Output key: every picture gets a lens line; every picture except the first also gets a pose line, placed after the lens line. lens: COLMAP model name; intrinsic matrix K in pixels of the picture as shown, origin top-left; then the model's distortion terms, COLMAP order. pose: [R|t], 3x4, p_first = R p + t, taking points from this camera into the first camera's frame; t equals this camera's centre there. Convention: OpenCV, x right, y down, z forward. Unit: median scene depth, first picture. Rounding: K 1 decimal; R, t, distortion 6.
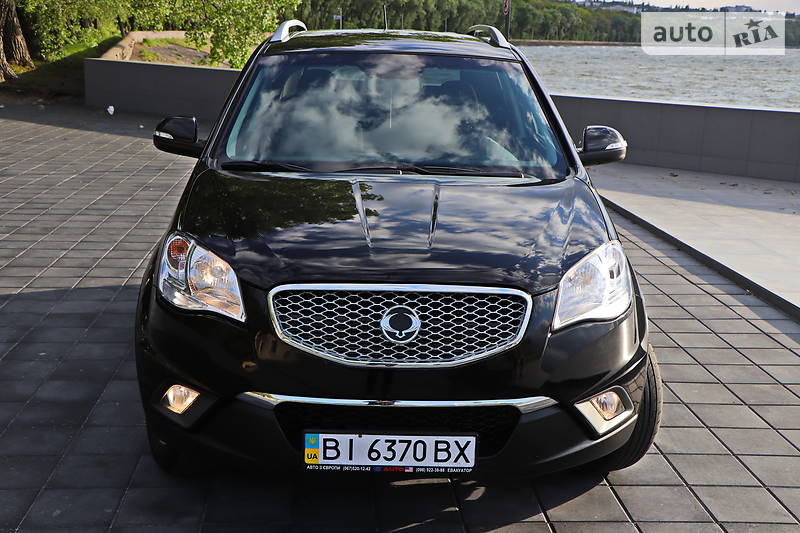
lens RADIAL K [[1046.2, 0, 400.0], [0, 1046.2, 266.5], [0, 0, 1]] dist [0.057261, 0.011978]
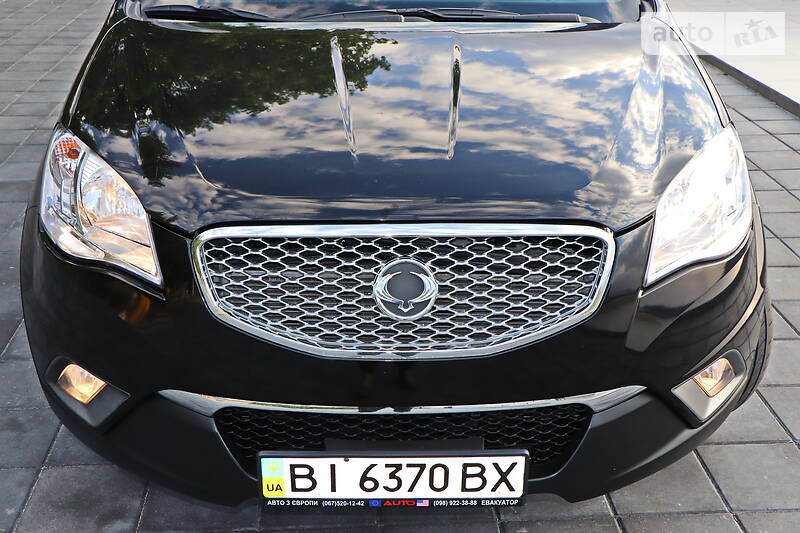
lens RADIAL K [[997.6, 0, 400.0], [0, 997.6, 266.5], [0, 0, 1]] dist [-0.010244, 0.028974]
pose [[0.999756, -0.018073, -0.012738, 0.004959], [0.020228, 0.980229, 0.196832, -0.074647], [0.008928, -0.197041, 0.980355, 0.417543]]
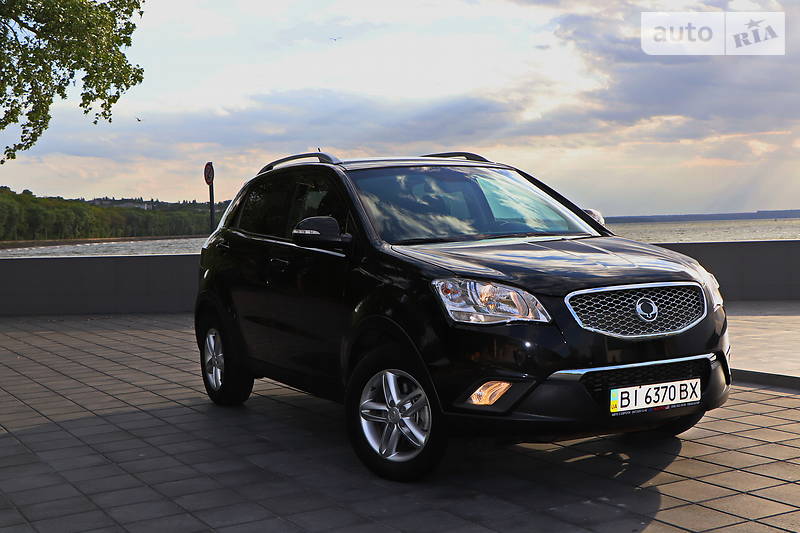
lens RADIAL K [[1046.2, 0, 400.0], [0, 1046.2, 266.5], [0, 0, 1]] dist [0.057261, 0.011978]
pose [[0.892075, -0.078057, 0.445094, -0.967050], [0.157868, 0.976740, -0.145112, 0.155841], [-0.423414, 0.199717, 0.883648, -0.182903]]
